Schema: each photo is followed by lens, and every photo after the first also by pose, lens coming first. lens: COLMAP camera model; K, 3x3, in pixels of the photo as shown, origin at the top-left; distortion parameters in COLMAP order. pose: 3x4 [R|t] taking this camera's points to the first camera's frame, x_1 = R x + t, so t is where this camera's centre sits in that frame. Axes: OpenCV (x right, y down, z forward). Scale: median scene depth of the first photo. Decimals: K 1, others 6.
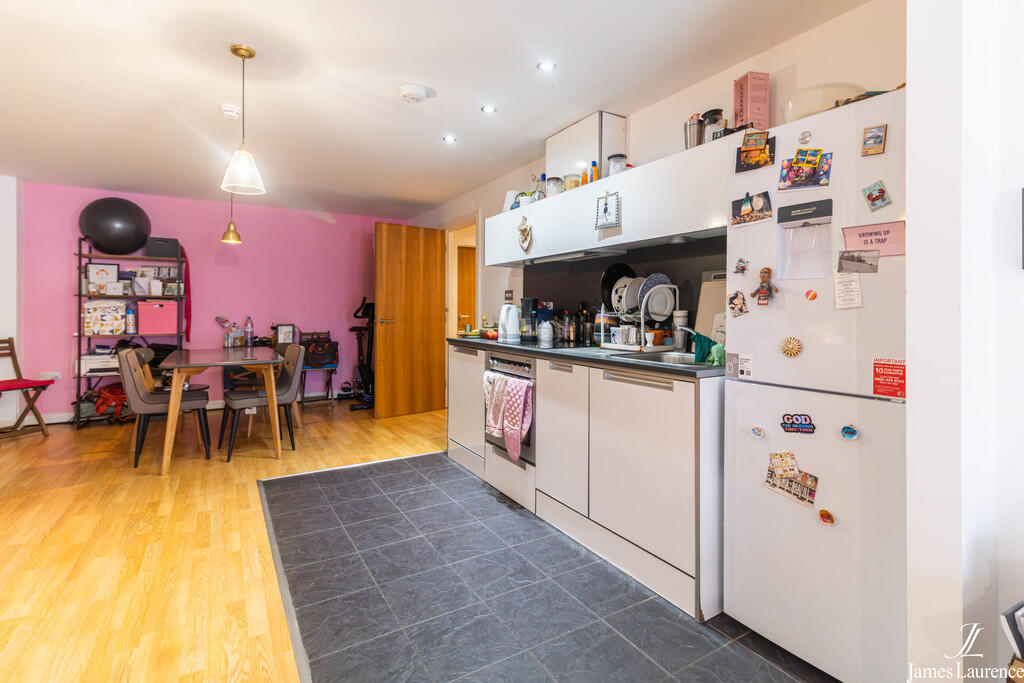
lens RADIAL K [[481.2, 0, 494.4], [0, 481.2, 310.0], [0, 0, 1]] dist [0.004946, -0.000726]
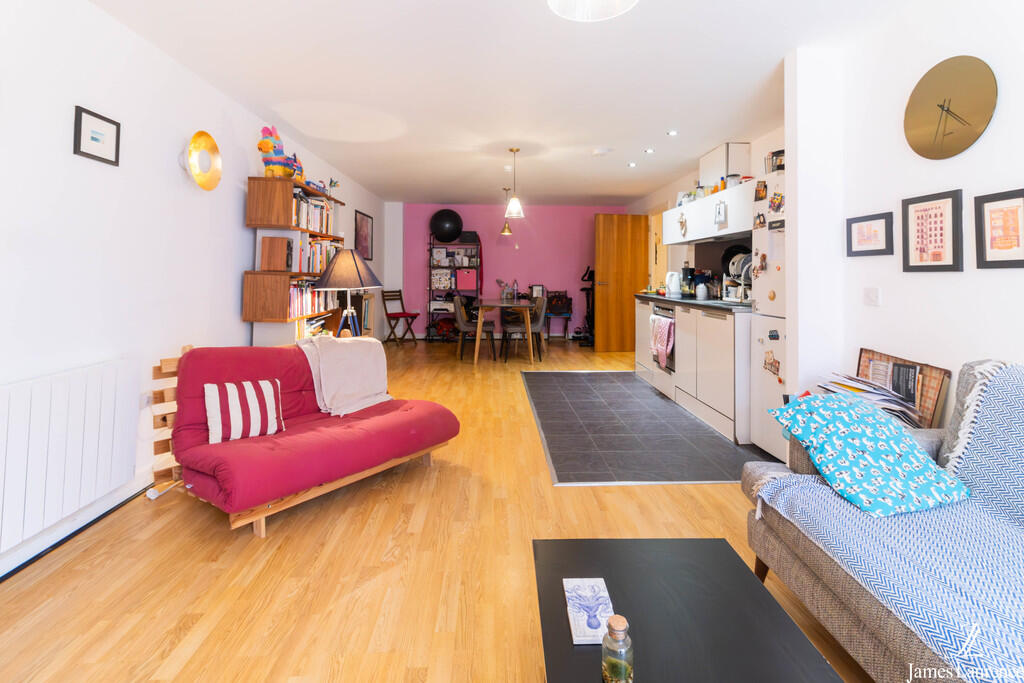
lens RADIAL K [[481.2, 0, 502.8], [0, 481.2, 254.7], [0, 0, 1]] dist [0.004946, -0.000726]
pose [[0.881034, -0.016342, -0.472771, 0.242990], [-0.004359, 0.999080, -0.042659, 0.001046], [0.473033, 0.039645, 0.880152, -0.499327]]
